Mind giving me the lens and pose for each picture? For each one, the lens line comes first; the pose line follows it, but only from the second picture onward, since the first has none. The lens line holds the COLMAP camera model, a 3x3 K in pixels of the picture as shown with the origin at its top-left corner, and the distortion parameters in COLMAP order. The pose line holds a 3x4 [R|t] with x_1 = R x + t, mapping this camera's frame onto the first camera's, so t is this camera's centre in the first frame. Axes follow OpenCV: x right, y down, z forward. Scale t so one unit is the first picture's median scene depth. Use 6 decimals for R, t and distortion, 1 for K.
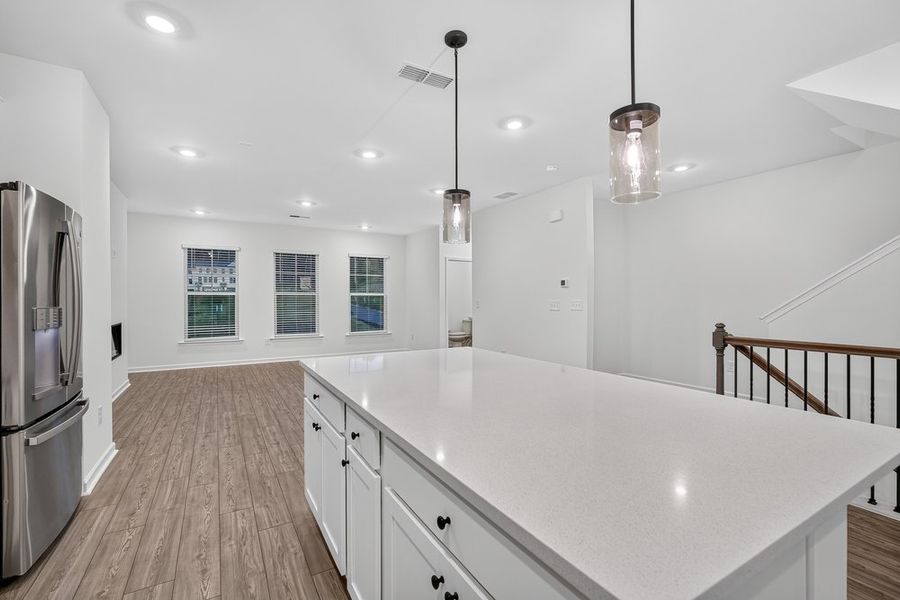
lens RADIAL K [[397.7, 0, 446.2], [0, 397.7, 298.5], [0, 0, 1]] dist [-0.015989, 0.006376]
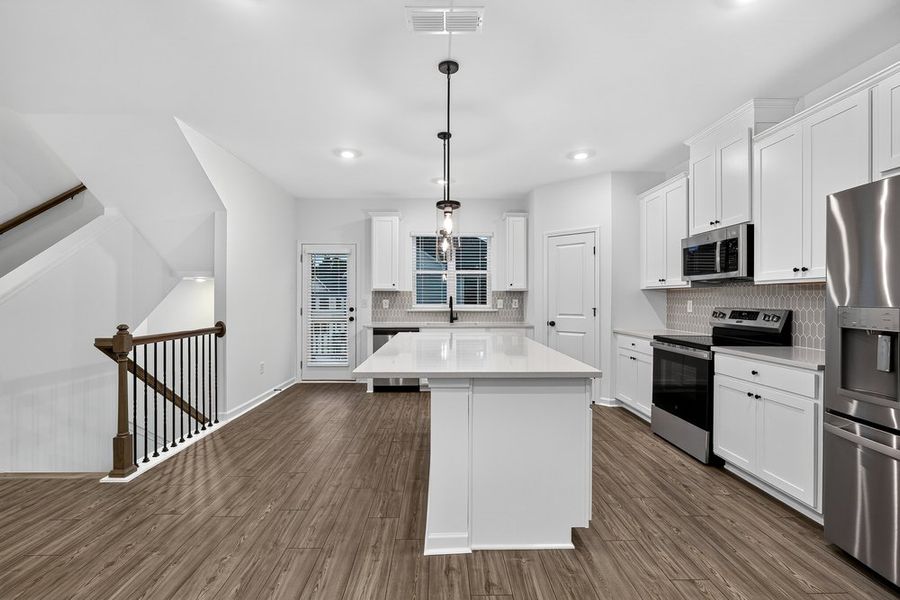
lens RADIAL K [[397.7, 0, 446.1], [0, 397.7, 298.5], [0, 0, 1]] dist [-0.015989, 0.006376]
pose [[-0.874172, -0.001853, 0.485613, -0.312745], [-0.001236, 0.999998, 0.001590, 0.001868], [-0.485615, 0.000789, -0.874172, 1.199759]]
